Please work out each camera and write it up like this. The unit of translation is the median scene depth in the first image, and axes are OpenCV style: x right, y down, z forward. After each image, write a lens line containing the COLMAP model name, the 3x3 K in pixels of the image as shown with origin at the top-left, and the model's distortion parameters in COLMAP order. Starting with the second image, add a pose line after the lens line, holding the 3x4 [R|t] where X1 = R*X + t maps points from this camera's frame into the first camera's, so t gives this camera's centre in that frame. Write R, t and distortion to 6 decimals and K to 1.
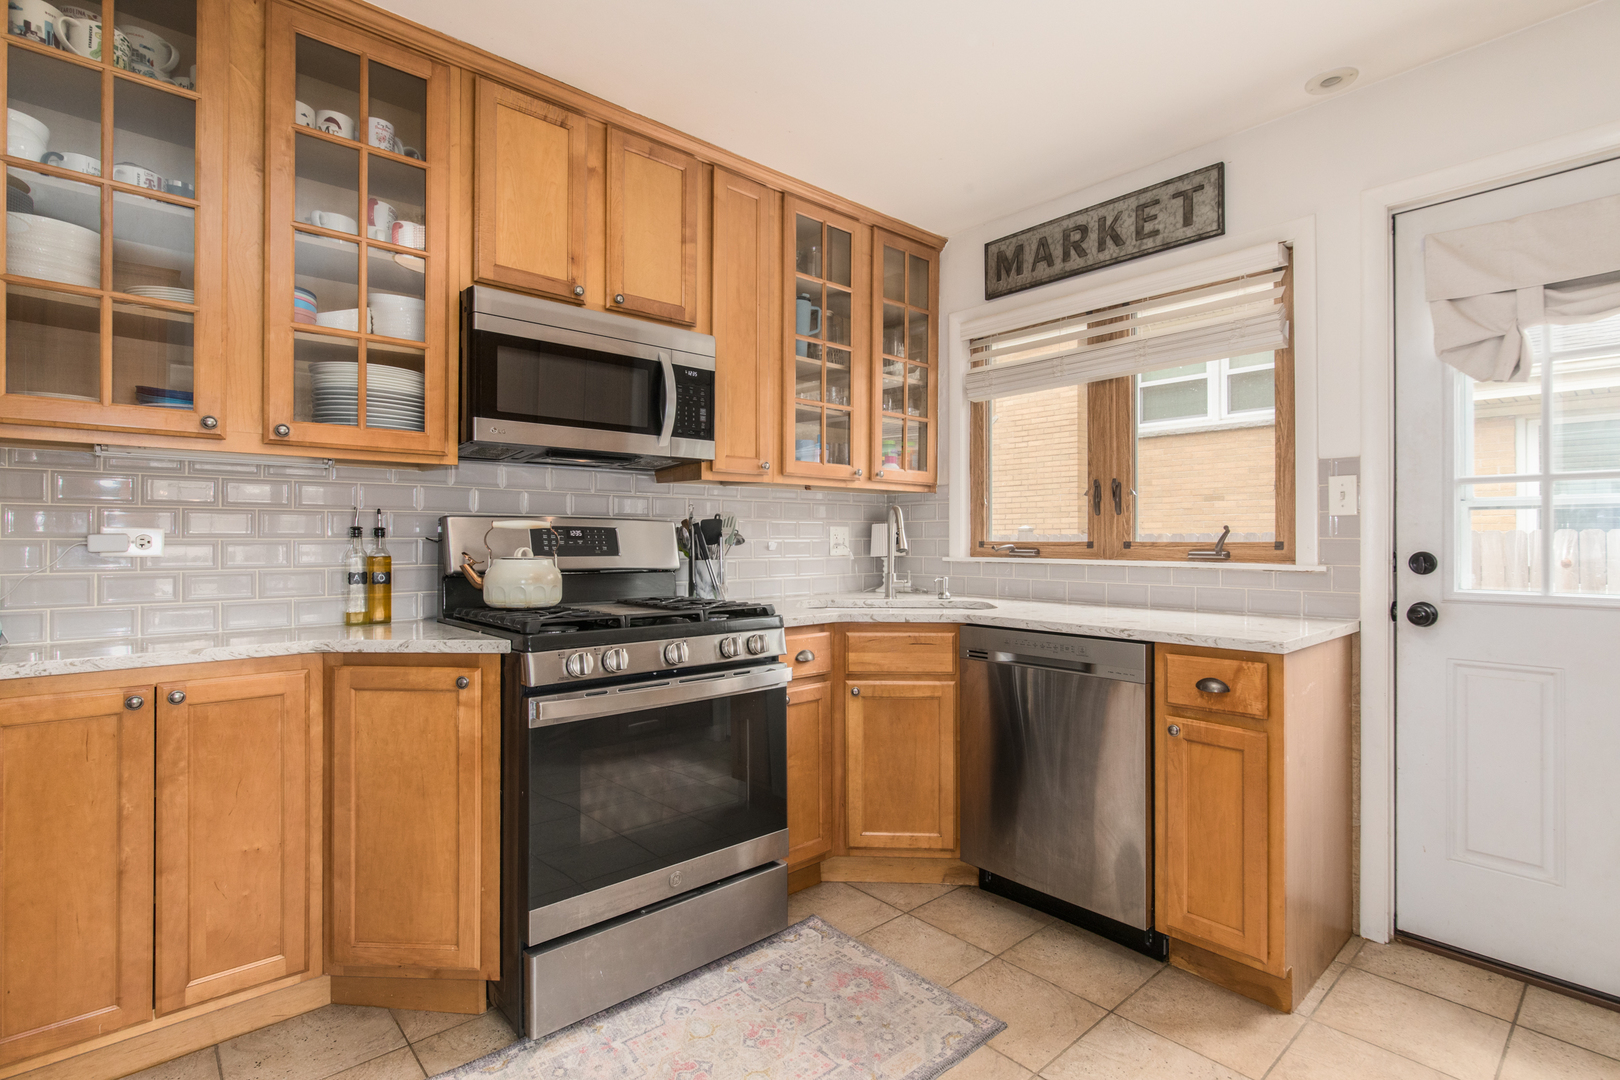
lens RADIAL K [[792.9, 0, 810.0], [0, 792.9, 540.0], [0, 0, 1]] dist [0.001647, 0.000632]
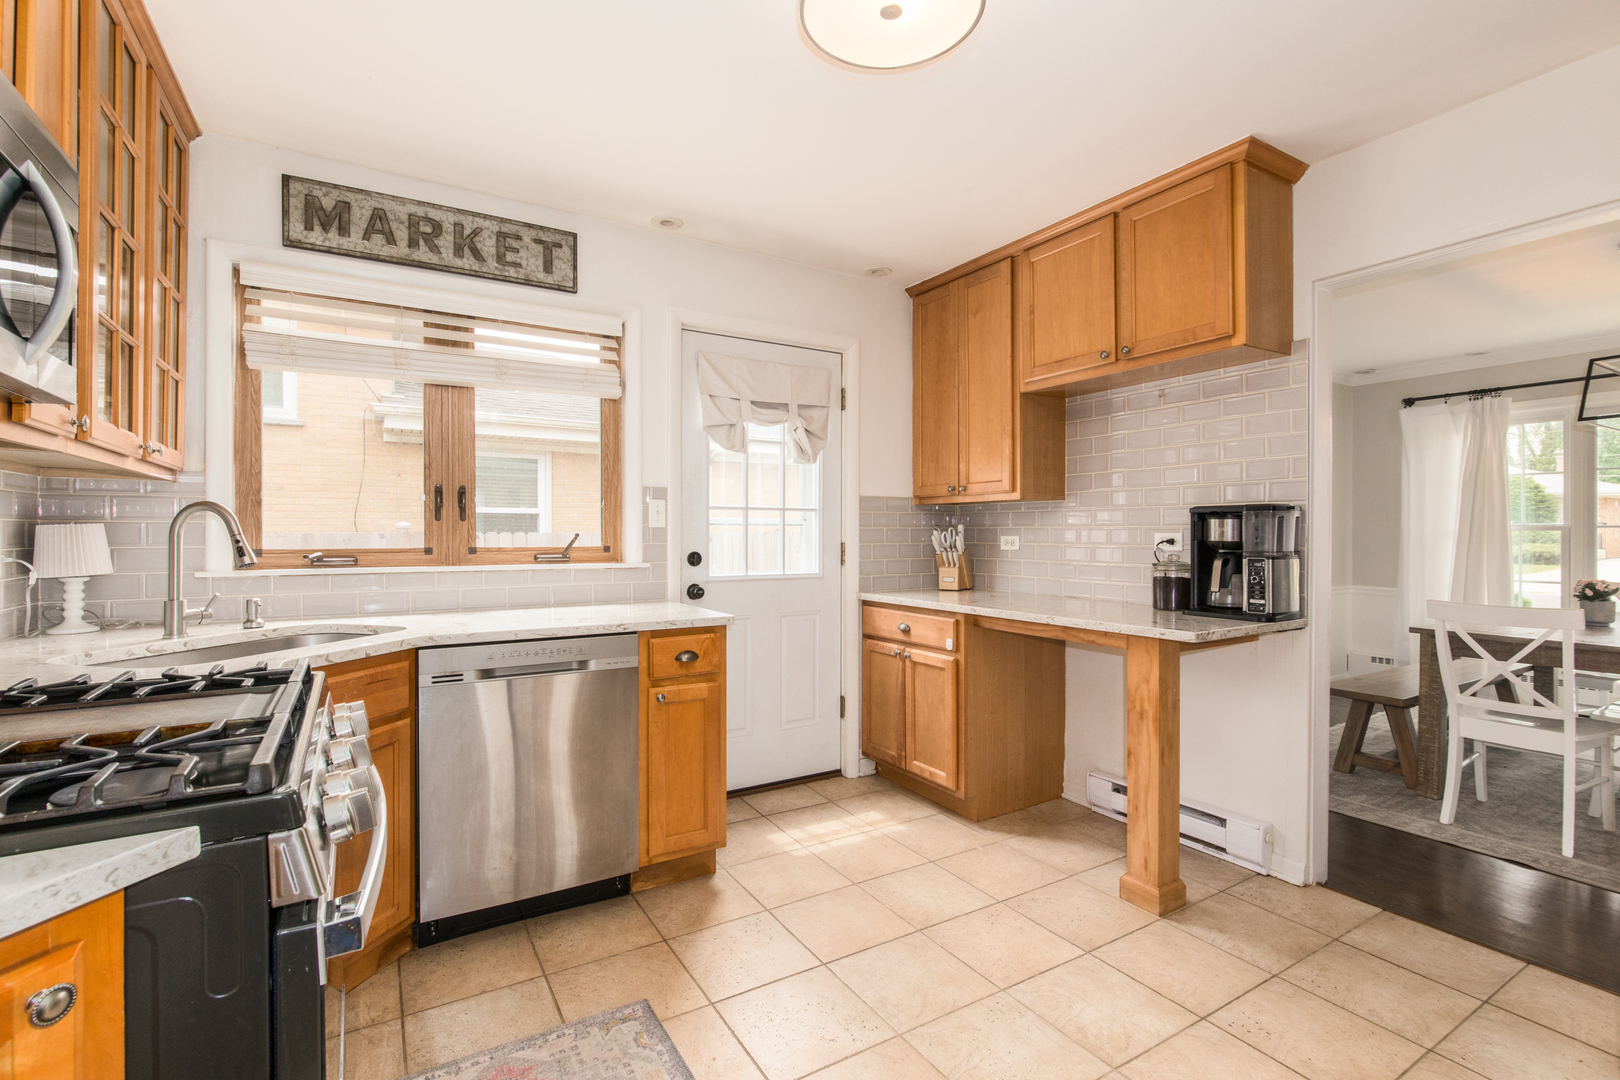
lens RADIAL K [[716.6, 0, 810.0], [0, 716.6, 540.0], [0, 0, 1]] dist [0.001711, 0.000220]
pose [[0.185178, -0.006184, 0.982685, -0.451594], [0.002285, 0.999980, 0.005863, -0.012459], [-0.982702, 0.001160, 0.185189, 0.408345]]
